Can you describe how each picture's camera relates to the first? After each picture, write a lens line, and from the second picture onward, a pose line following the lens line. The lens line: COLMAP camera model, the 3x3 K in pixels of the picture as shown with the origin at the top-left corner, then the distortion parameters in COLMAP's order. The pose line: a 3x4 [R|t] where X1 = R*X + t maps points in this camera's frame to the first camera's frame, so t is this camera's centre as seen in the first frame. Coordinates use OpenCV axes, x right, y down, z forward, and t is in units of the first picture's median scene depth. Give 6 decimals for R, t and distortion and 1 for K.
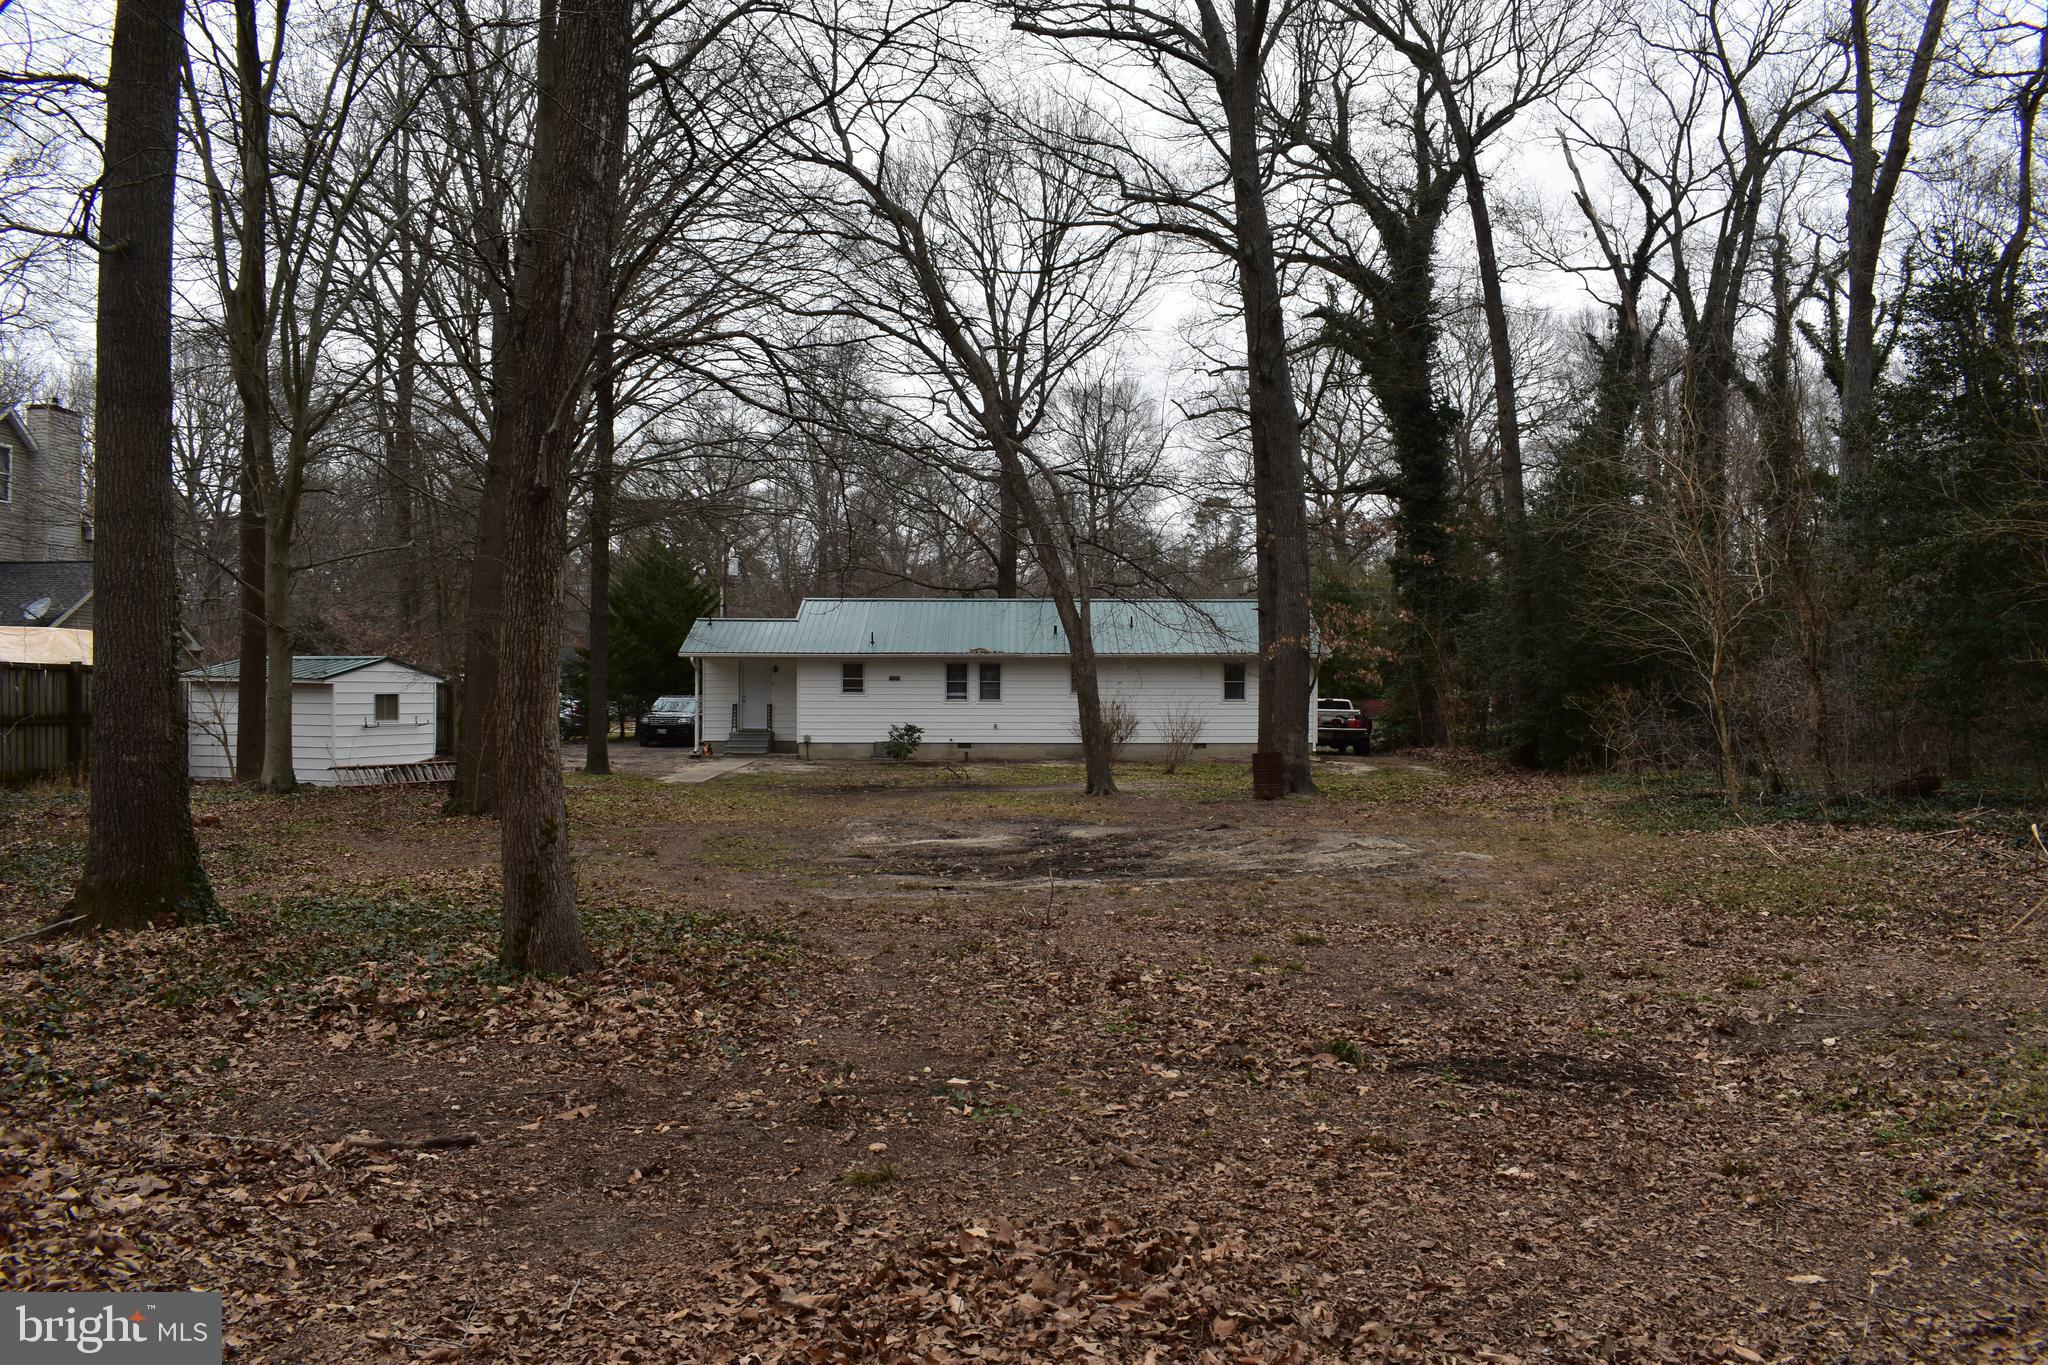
lens RADIAL K [[1601.4, 0, 1032.8], [0, 1601.4, 682.6], [0, 0, 1]] dist [-0.093869, 0.015206]
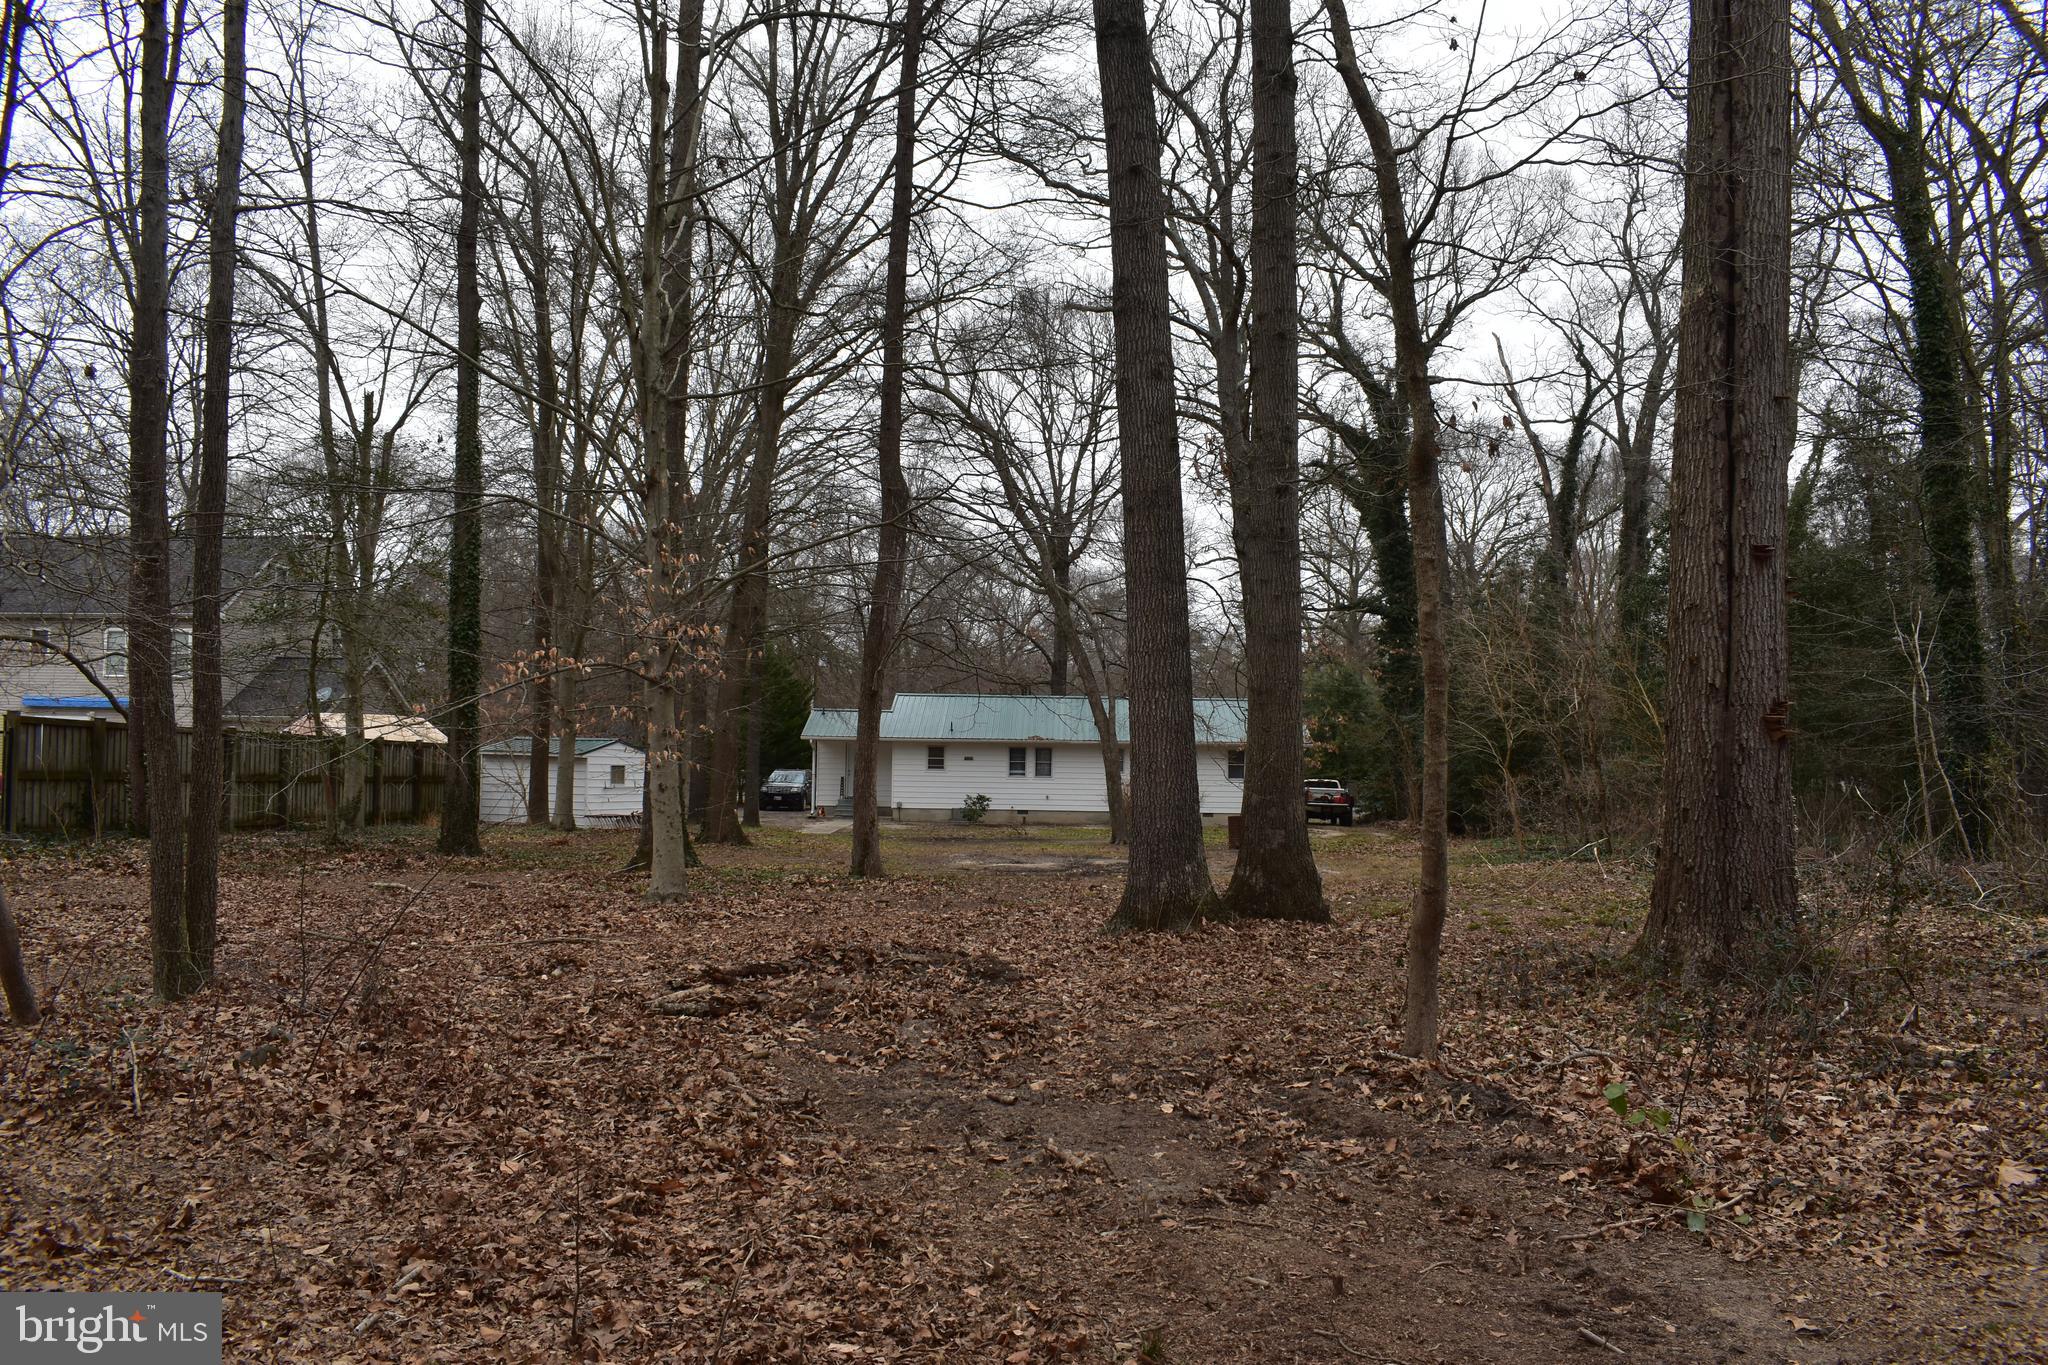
lens RADIAL K [[1601.4, 0, 1032.8], [0, 1601.4, 682.6], [0, 0, 1]] dist [-0.093869, 0.015206]
pose [[0.999344, 0.012337, -0.034052, 0.007359], [-0.013978, 0.998732, -0.048354, -0.002082], [0.033412, 0.048798, 0.998250, -0.273711]]
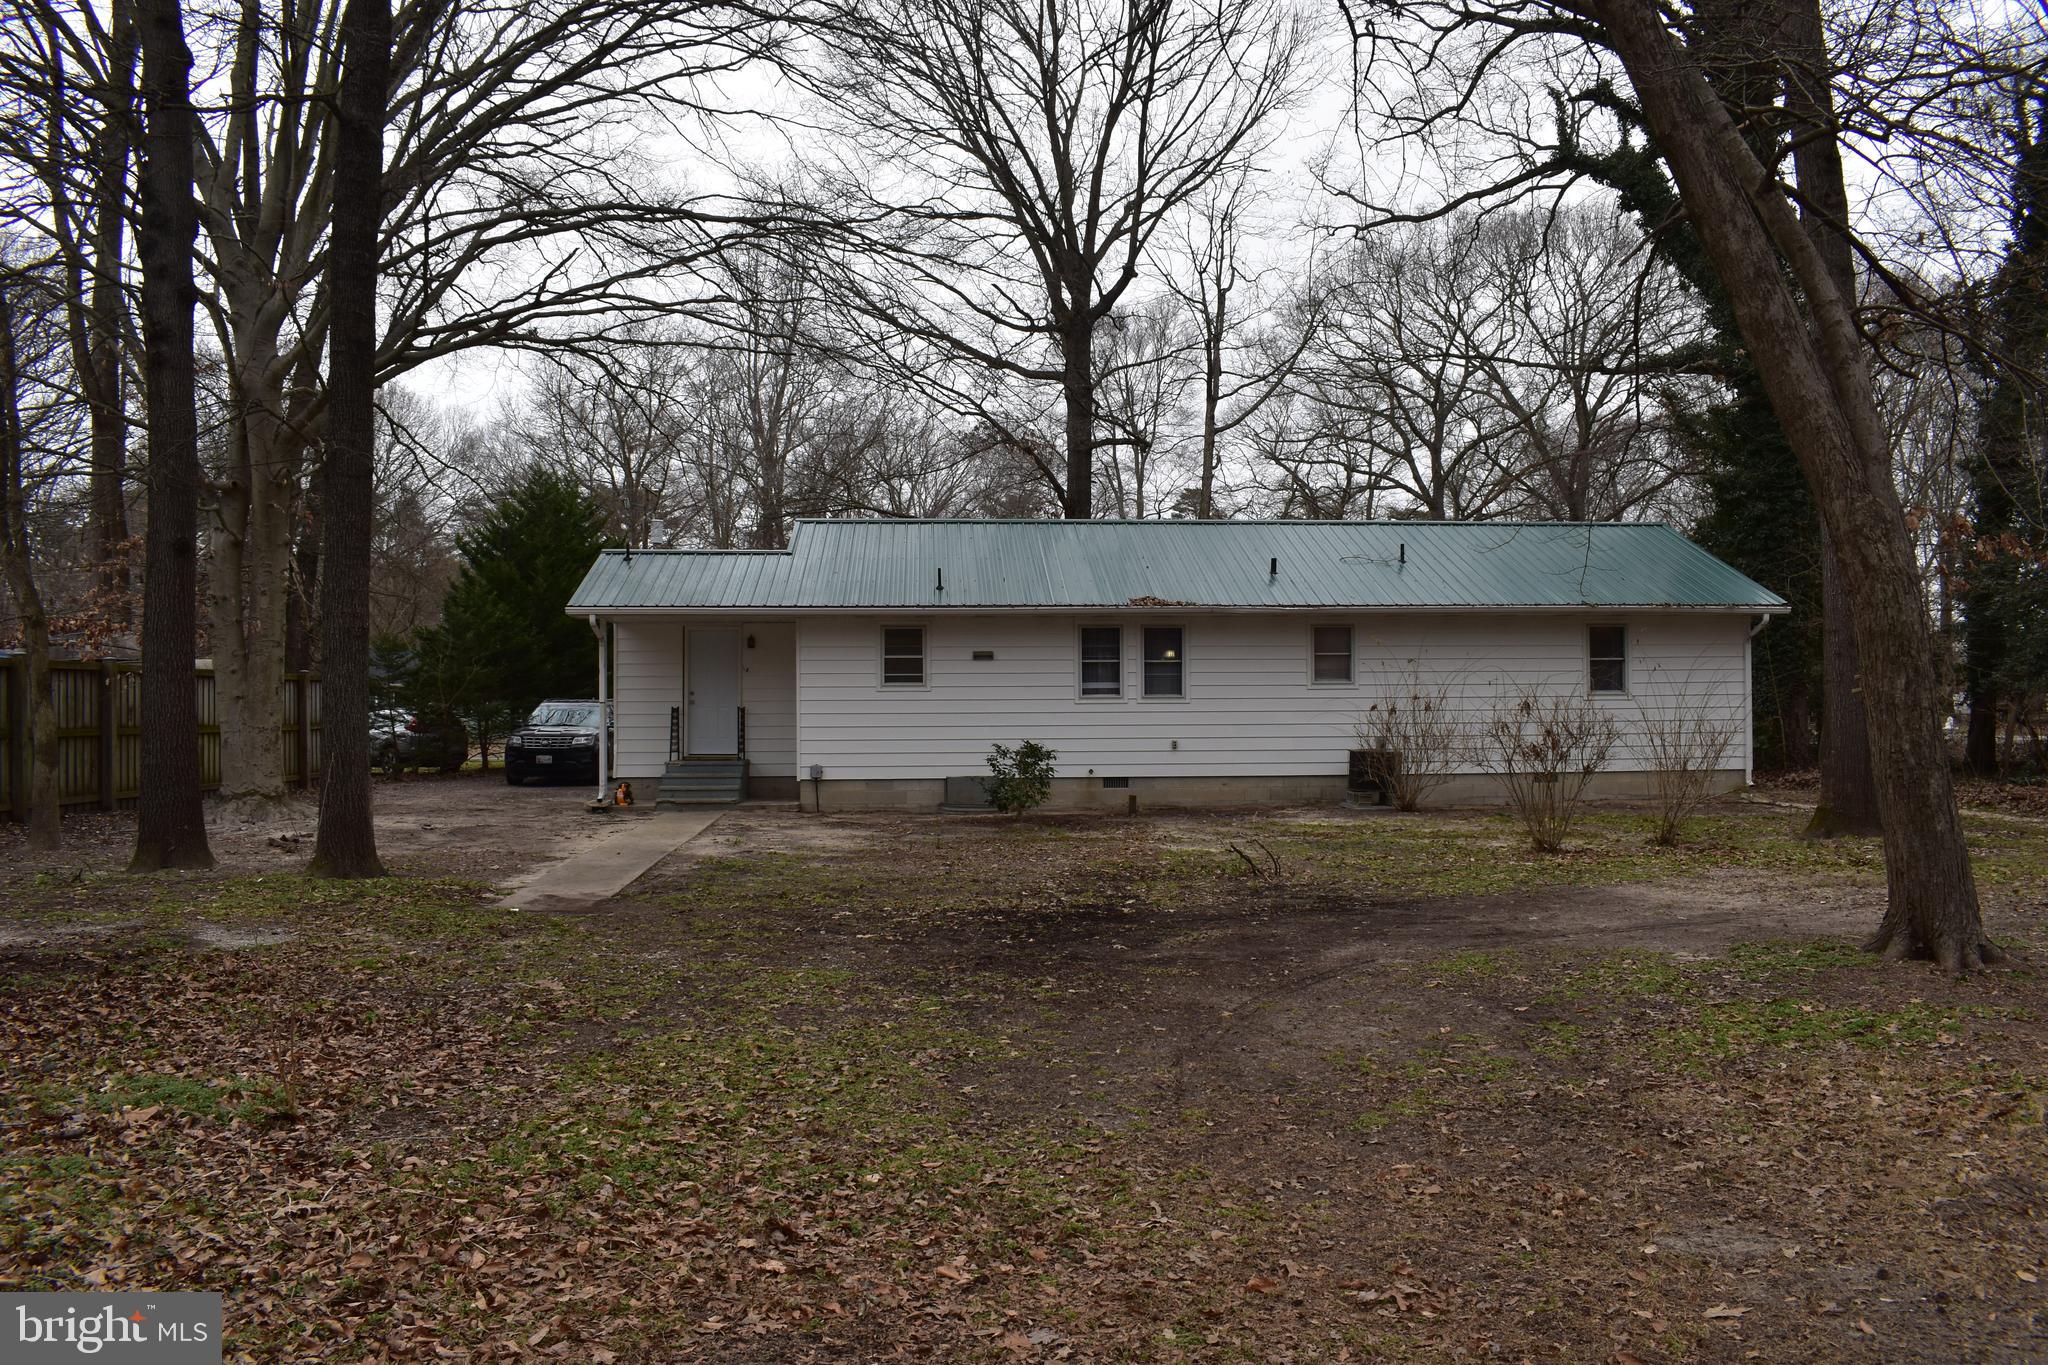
lens RADIAL K [[1601.4, 0, 1032.8], [0, 1601.4, 682.6], [0, 0, 1]] dist [-0.093869, 0.015206]
pose [[0.998661, -0.005815, 0.051409, -0.096930], [0.006504, 0.999891, -0.013253, 0.013204], [-0.051327, 0.013570, 0.998590, 0.473929]]
